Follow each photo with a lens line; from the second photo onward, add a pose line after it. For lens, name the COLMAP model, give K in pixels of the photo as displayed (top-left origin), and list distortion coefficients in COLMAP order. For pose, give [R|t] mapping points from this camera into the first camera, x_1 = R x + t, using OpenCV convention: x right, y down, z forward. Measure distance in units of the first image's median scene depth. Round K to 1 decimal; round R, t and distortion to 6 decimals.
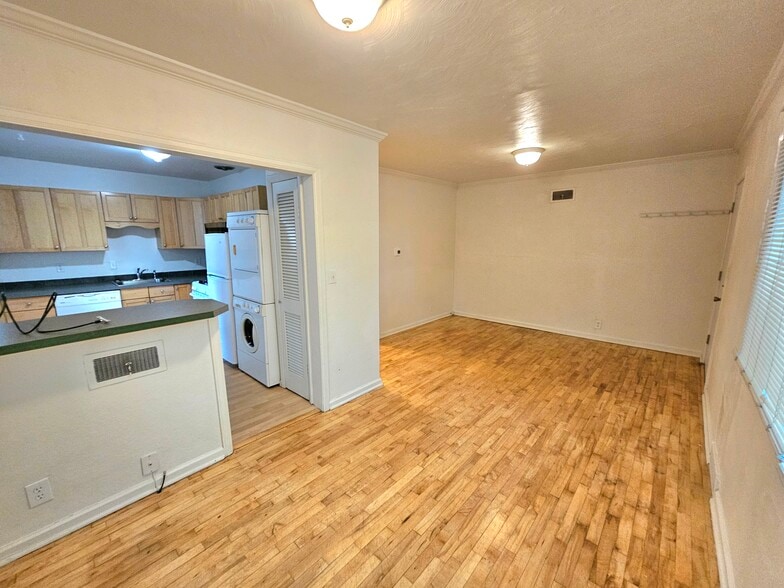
lens RADIAL K [[315.1, 0, 392.0], [0, 315.1, 294.0], [0, 0, 1]] dist [-0.001081, -0.000186]
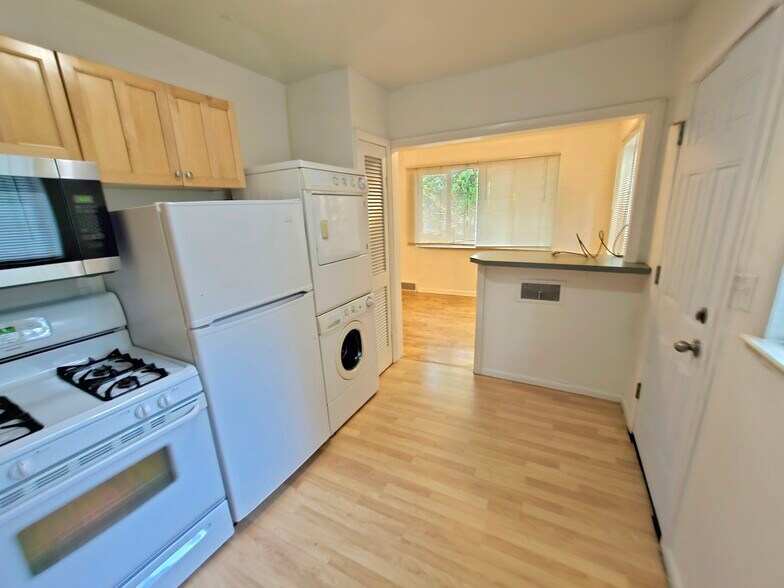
lens RADIAL K [[319.3, 0, 390.5], [0, 319.3, 296.7], [0, 0, 1]] dist [0.000664, -0.000156]
pose [[-0.235344, -0.242716, 0.941118, -1.720957], [0.212438, 0.932055, 0.293503, -0.268267], [-0.948411, 0.269003, -0.167791, 1.583056]]
